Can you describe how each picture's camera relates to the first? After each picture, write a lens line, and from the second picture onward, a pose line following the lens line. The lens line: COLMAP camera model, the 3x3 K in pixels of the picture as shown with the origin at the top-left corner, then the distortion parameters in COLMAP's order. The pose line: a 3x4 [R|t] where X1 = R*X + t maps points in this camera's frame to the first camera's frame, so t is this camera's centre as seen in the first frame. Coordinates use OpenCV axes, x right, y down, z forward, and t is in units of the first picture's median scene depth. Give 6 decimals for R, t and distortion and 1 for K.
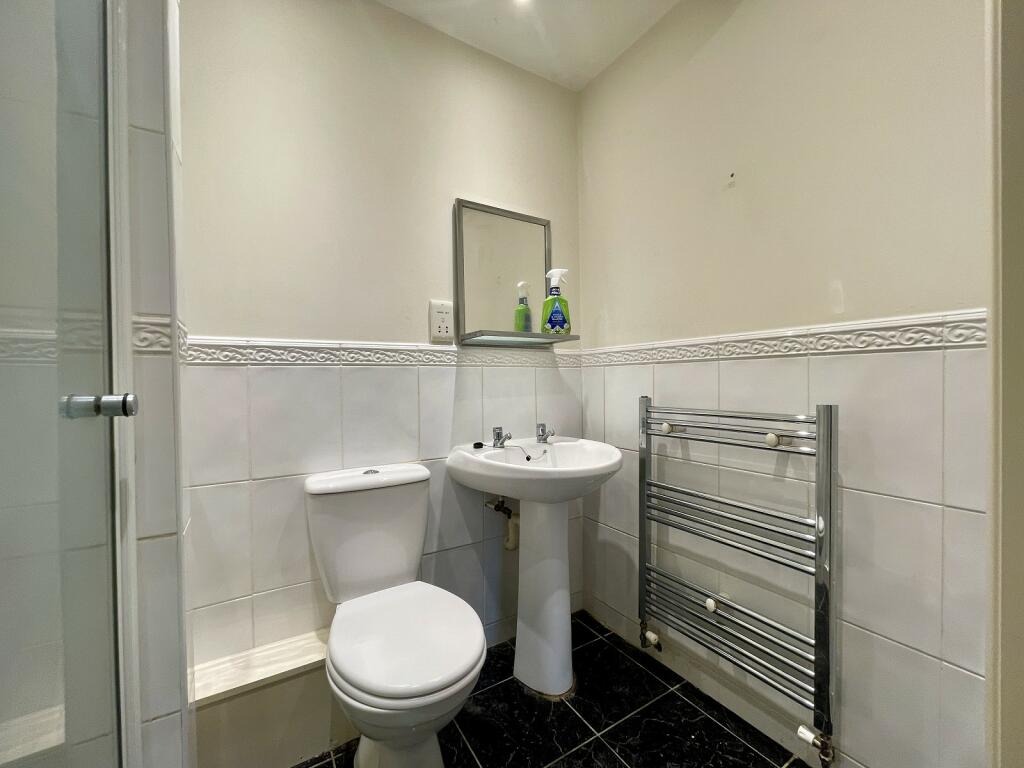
lens RADIAL K [[415.5, 0, 511.9], [0, 415.5, 385.1], [0, 0, 1]] dist [-0.001684, 0.000208]
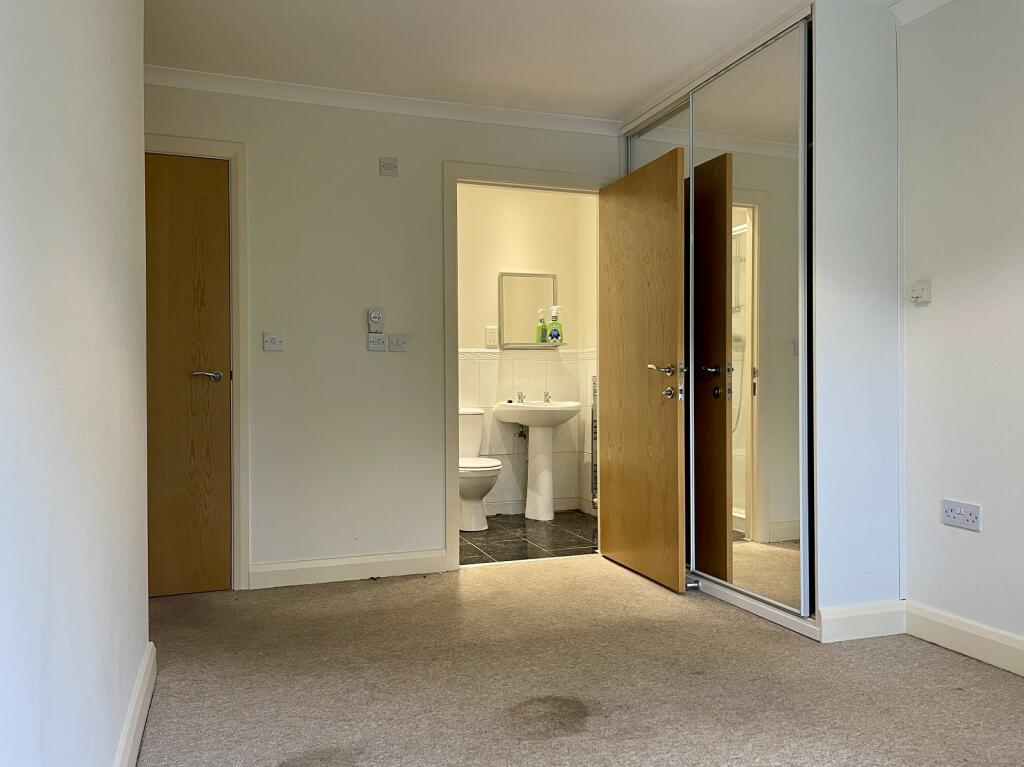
lens RADIAL K [[791.8, 0, 507.0], [0, 791.8, 387.7], [0, 0, 1]] dist [0.085397, -0.100047]
pose [[0.978480, 0.006201, -0.206249, 0.647500], [-0.007217, 0.999965, -0.004174, 0.094326], [0.206216, 0.005573, 0.978491, -2.530348]]
